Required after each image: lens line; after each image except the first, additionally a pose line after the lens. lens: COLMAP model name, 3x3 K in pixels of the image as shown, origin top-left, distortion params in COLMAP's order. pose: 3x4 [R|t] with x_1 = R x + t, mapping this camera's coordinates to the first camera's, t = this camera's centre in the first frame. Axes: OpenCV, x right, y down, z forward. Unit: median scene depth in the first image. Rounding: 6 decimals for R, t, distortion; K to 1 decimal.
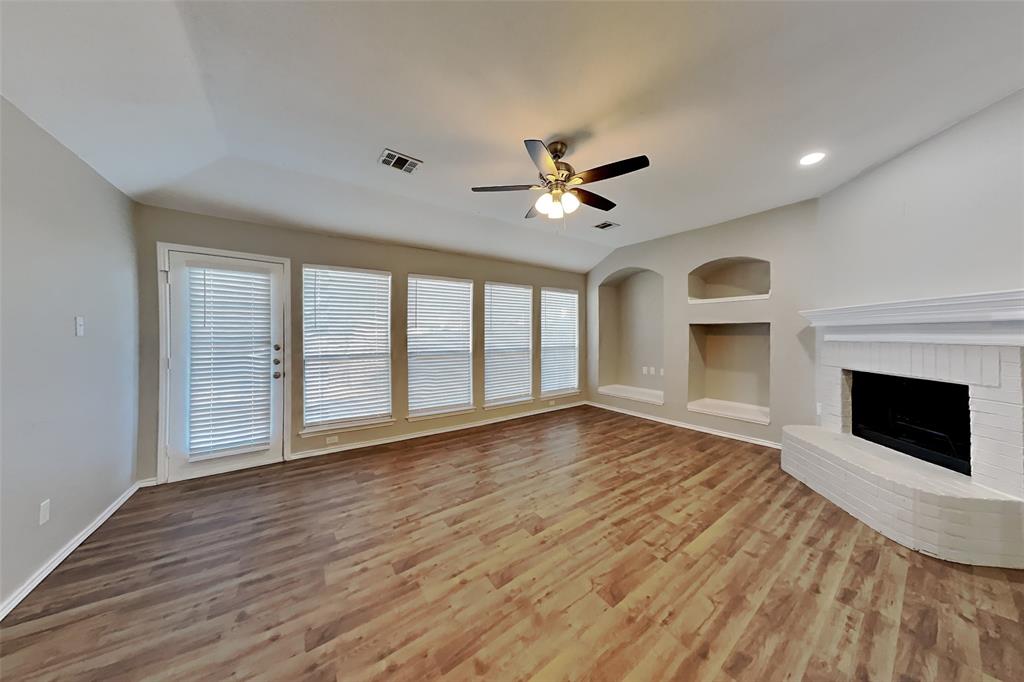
lens RADIAL K [[309.5, 0, 518.2], [0, 309.5, 338.4], [0, 0, 1]] dist [-0.004592, -0.000297]
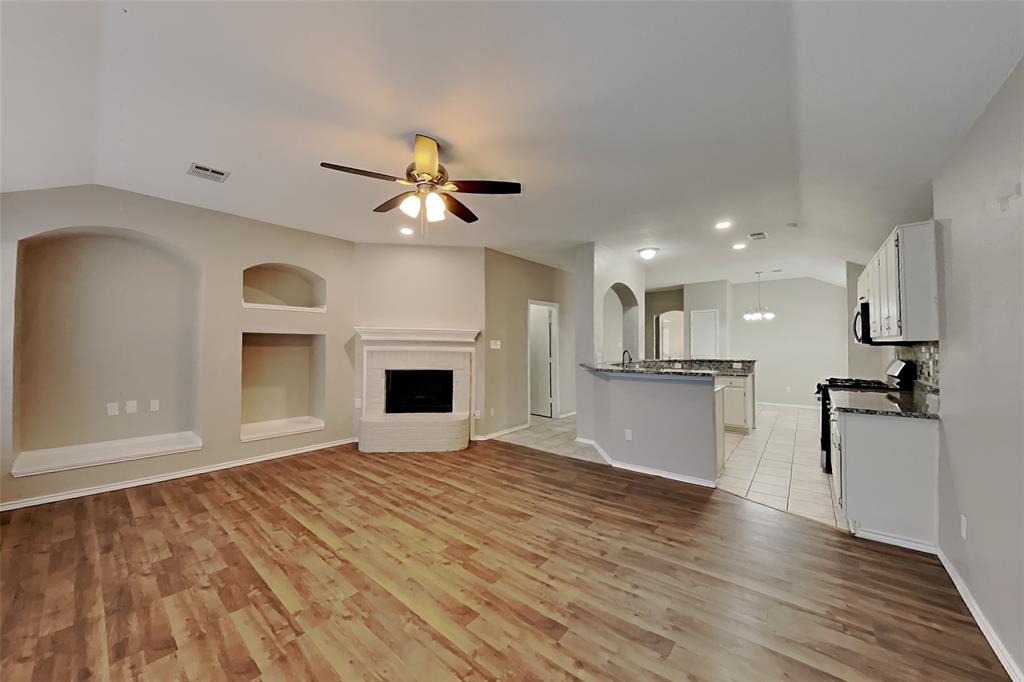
lens RADIAL K [[375.9, 0, 511.2], [0, 375.9, 341.2], [0, 0, 1]] dist [0.001656, -0.000198]
pose [[-0.274995, 0.015207, 0.961325, -0.901734], [0.003263, 0.999884, -0.014883, -0.010009], [-0.961440, -0.000956, -0.275013, 0.950667]]
